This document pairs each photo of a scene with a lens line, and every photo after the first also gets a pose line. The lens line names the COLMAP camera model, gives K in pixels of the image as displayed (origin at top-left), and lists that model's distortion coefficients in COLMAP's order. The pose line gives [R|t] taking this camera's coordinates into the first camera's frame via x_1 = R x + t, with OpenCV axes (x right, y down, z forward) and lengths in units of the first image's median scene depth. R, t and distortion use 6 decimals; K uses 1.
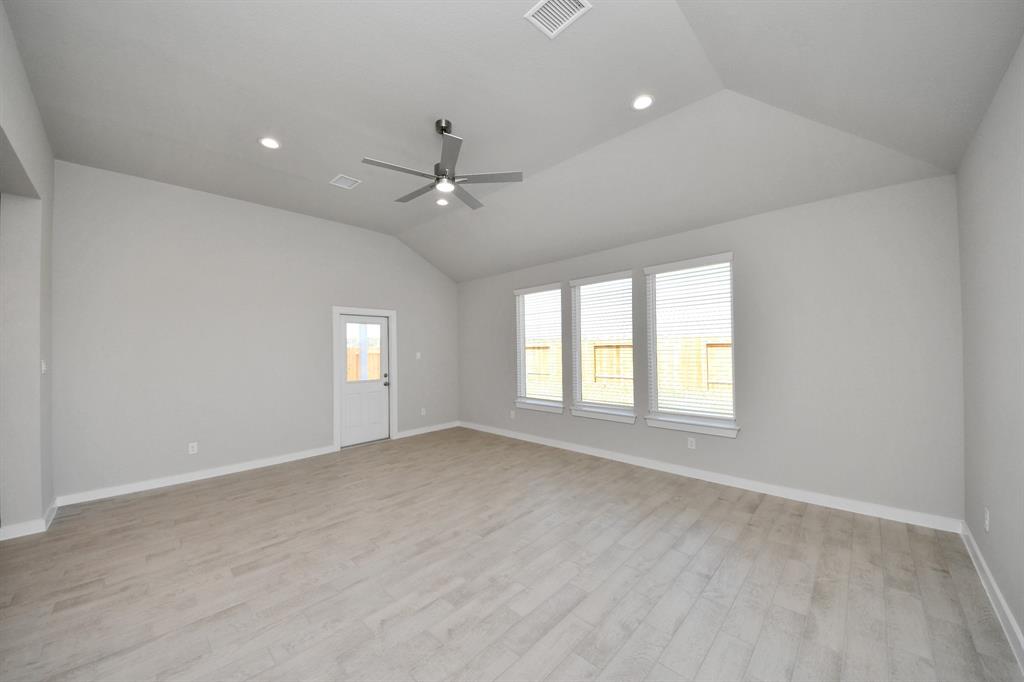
lens RADIAL K [[364.2, 0, 504.1], [0, 364.2, 349.3], [0, 0, 1]] dist [0.006940, -0.003215]
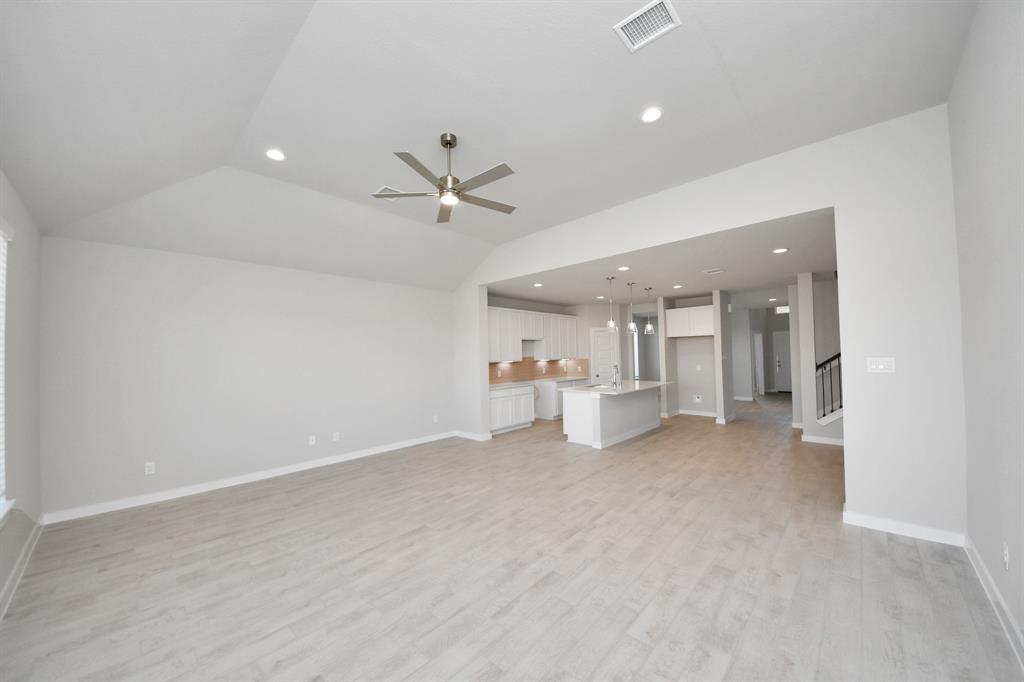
lens RADIAL K [[364.2, 0, 502.6], [0, 364.2, 338.7], [0, 0, 1]] dist [0.006940, -0.003215]
pose [[-0.999341, 0.035339, -0.008236, -0.213371], [0.035669, 0.998387, -0.044172, -0.011351], [0.006661, -0.044436, -0.998990, 1.483816]]
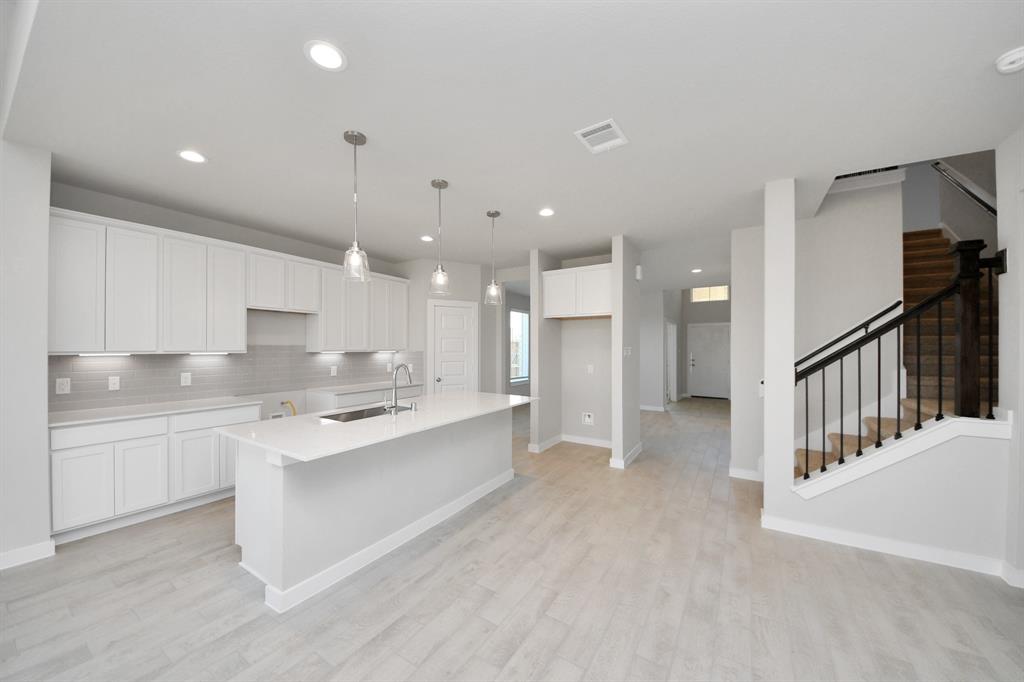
lens RADIAL K [[364.2, 0, 503.8], [0, 364.2, 337.3], [0, 0, 1]] dist [0.006940, -0.003215]
pose [[-0.979887, 0.008828, -0.199358, -0.781606], [0.014270, 0.999563, -0.025876, 0.018839], [0.199042, -0.028200, -0.979585, 0.616353]]
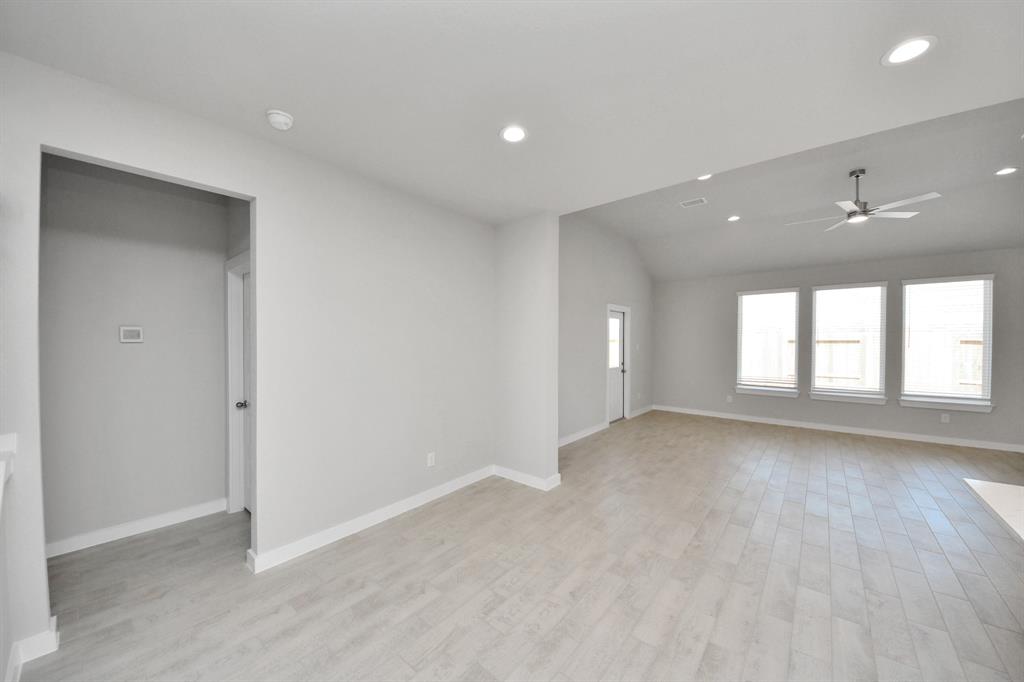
lens RADIAL K [[364.2, 0, 503.0], [0, 364.2, 347.2], [0, 0, 1]] dist [0.006940, -0.003215]
pose [[0.997236, 0.016903, 0.072346, -1.124169], [-0.017858, 0.999761, 0.012577, 0.018272], [-0.072116, -0.013835, 0.997300, -0.164972]]
